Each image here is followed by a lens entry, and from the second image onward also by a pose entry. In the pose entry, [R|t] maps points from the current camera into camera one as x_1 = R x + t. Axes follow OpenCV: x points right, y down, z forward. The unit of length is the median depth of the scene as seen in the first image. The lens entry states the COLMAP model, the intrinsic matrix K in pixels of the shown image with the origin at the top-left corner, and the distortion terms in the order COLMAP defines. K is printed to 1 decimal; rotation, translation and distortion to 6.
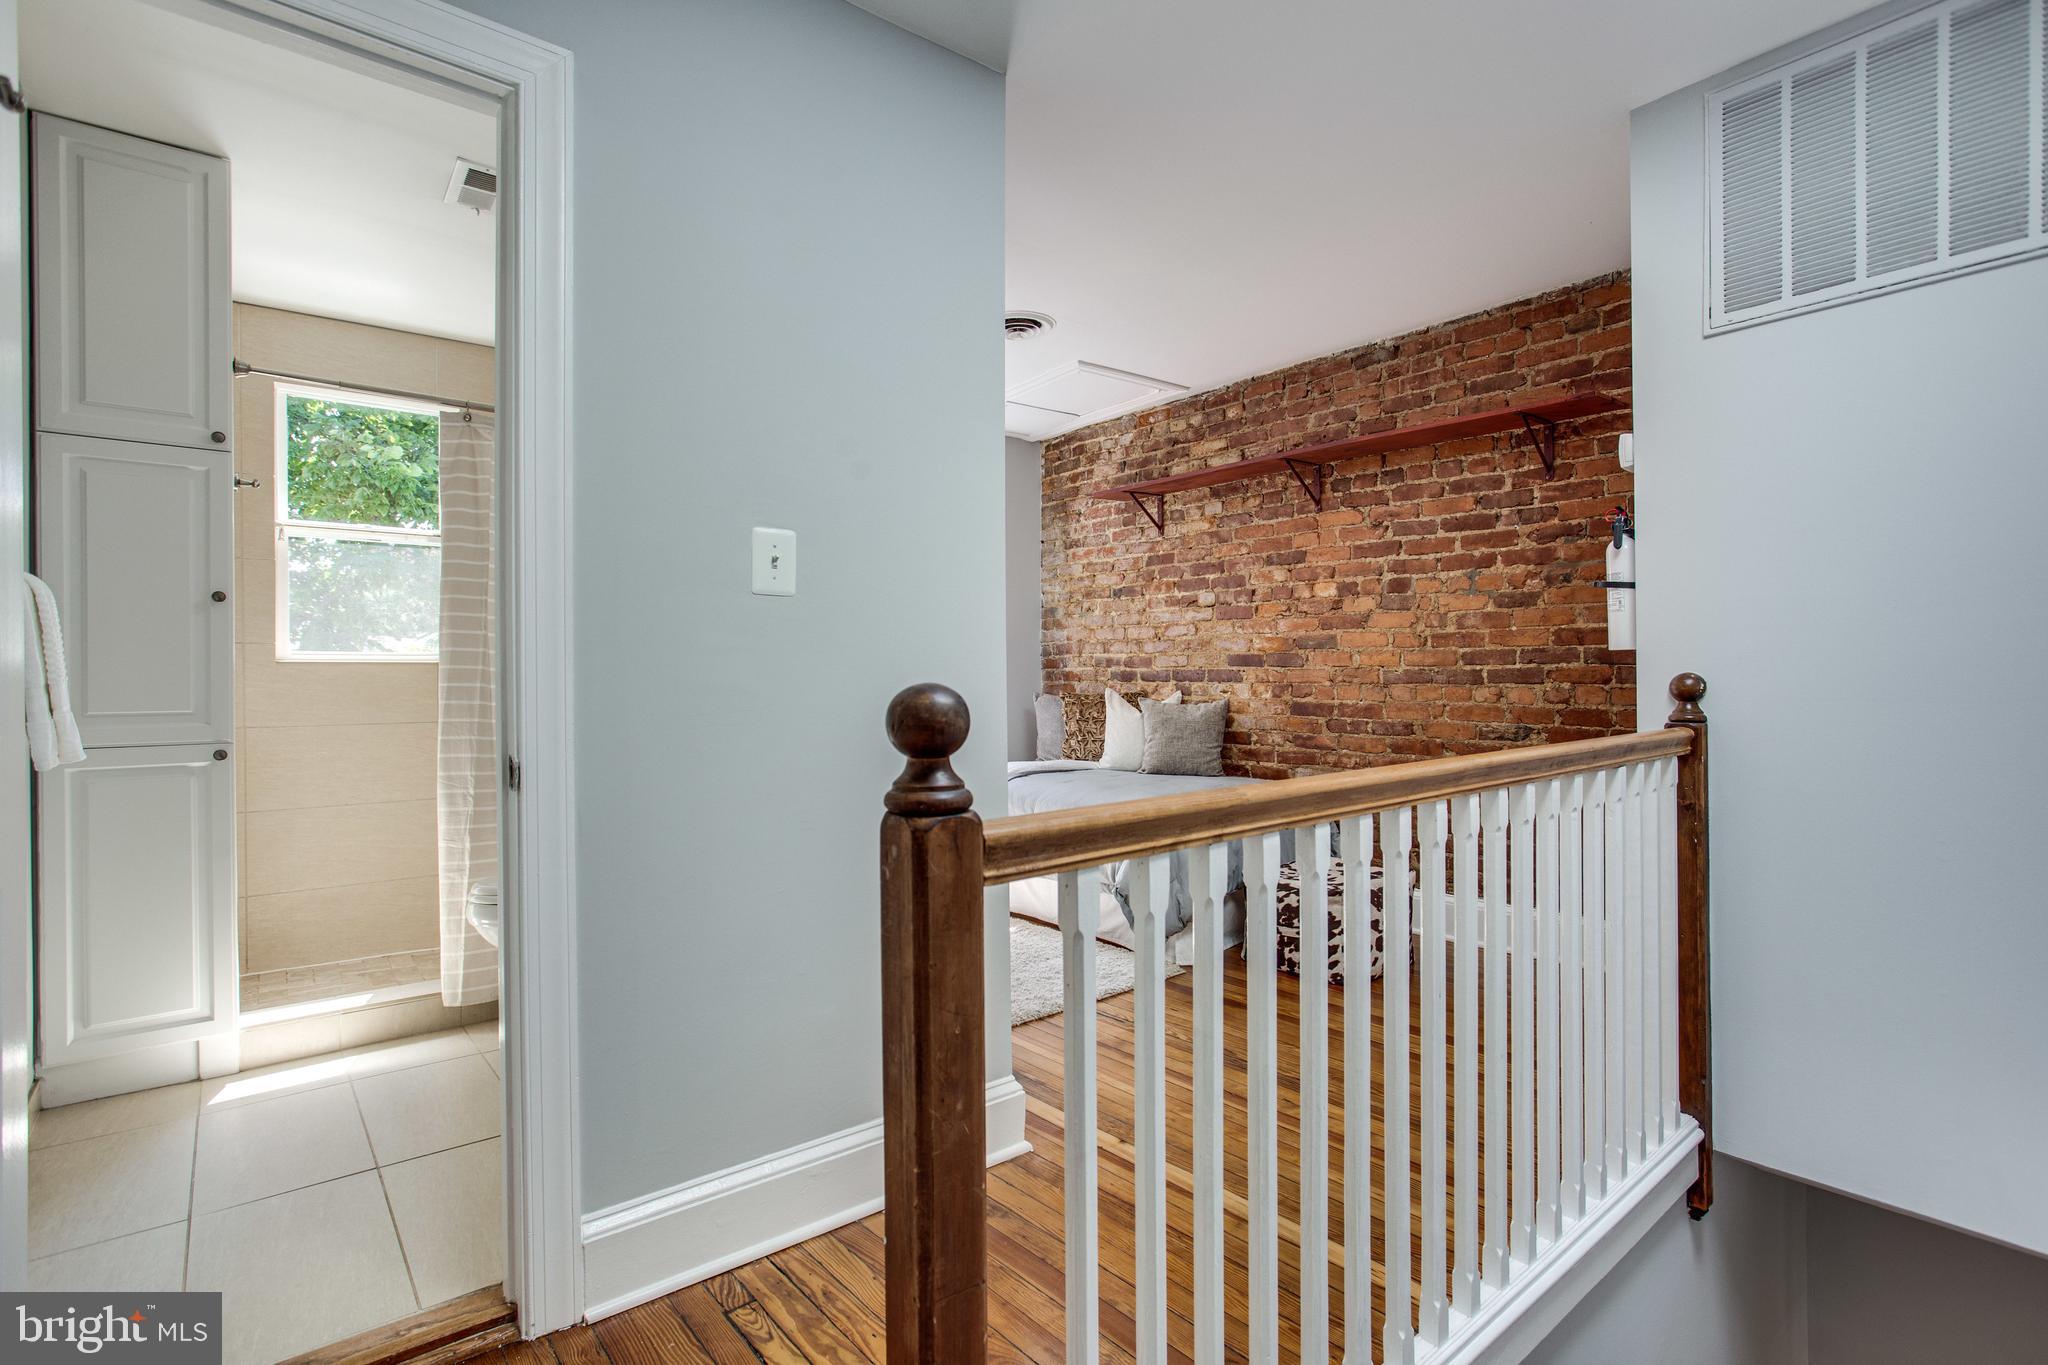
lens RADIAL K [[994.2, 0, 988.6], [0, 994.2, 686.6], [0, 0, 1]] dist [-0.042740, 0.020159]
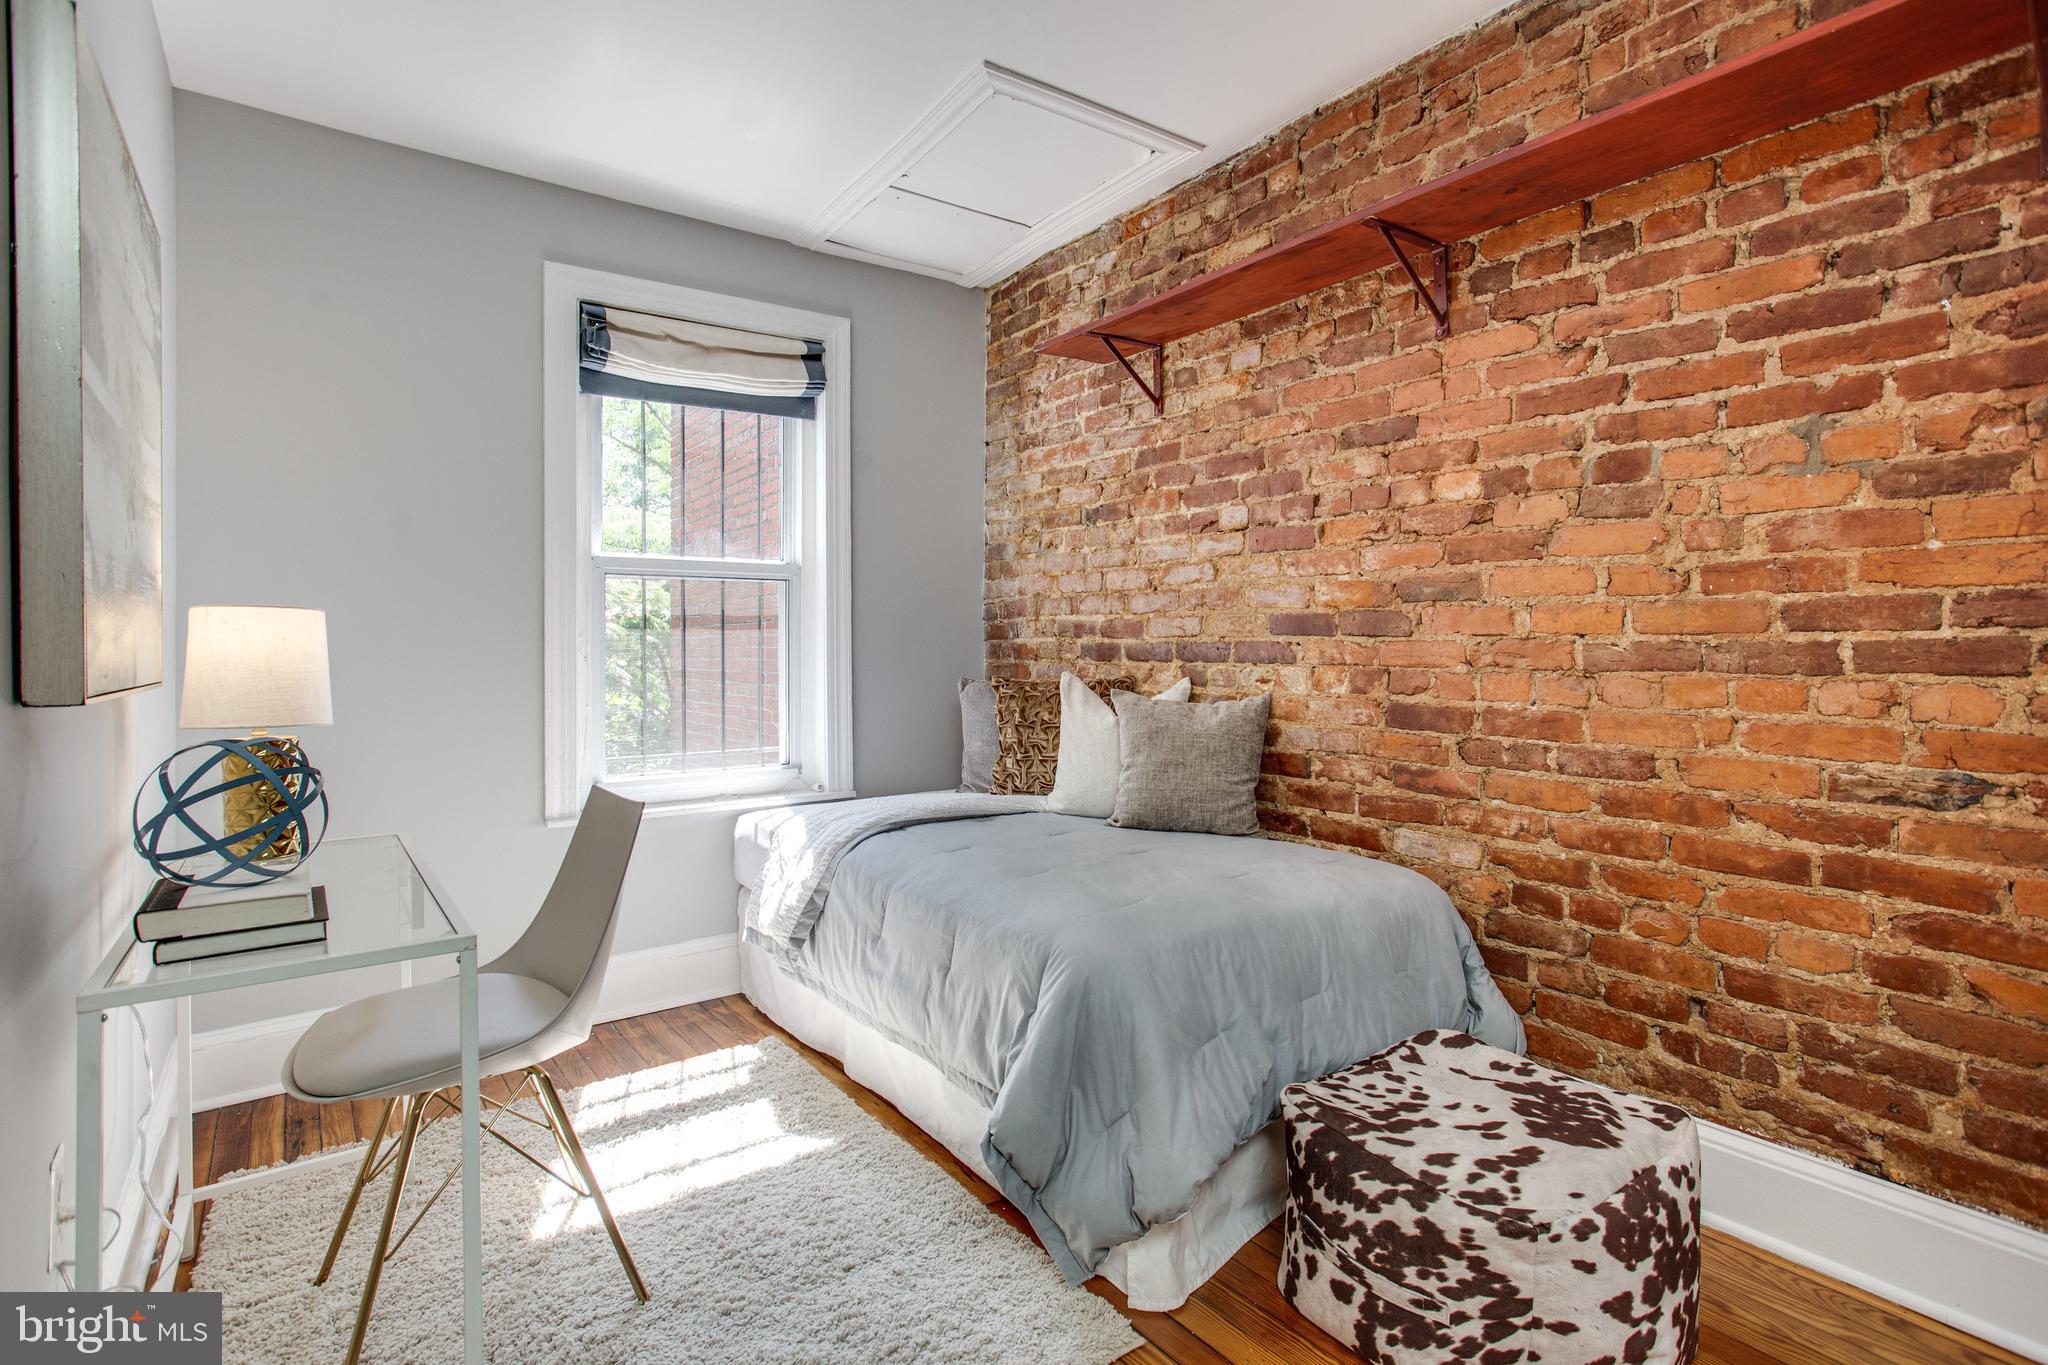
lens RADIAL K [[998.1, 0, 993.6], [0, 998.1, 659.2], [0, 0, 1]] dist [-0.034480, 0.019127]
pose [[0.998121, 0.006047, -0.060979, 0.122495], [-0.006192, 0.999978, -0.002191, -0.005012], [0.060964, 0.002565, 0.998137, 0.438531]]
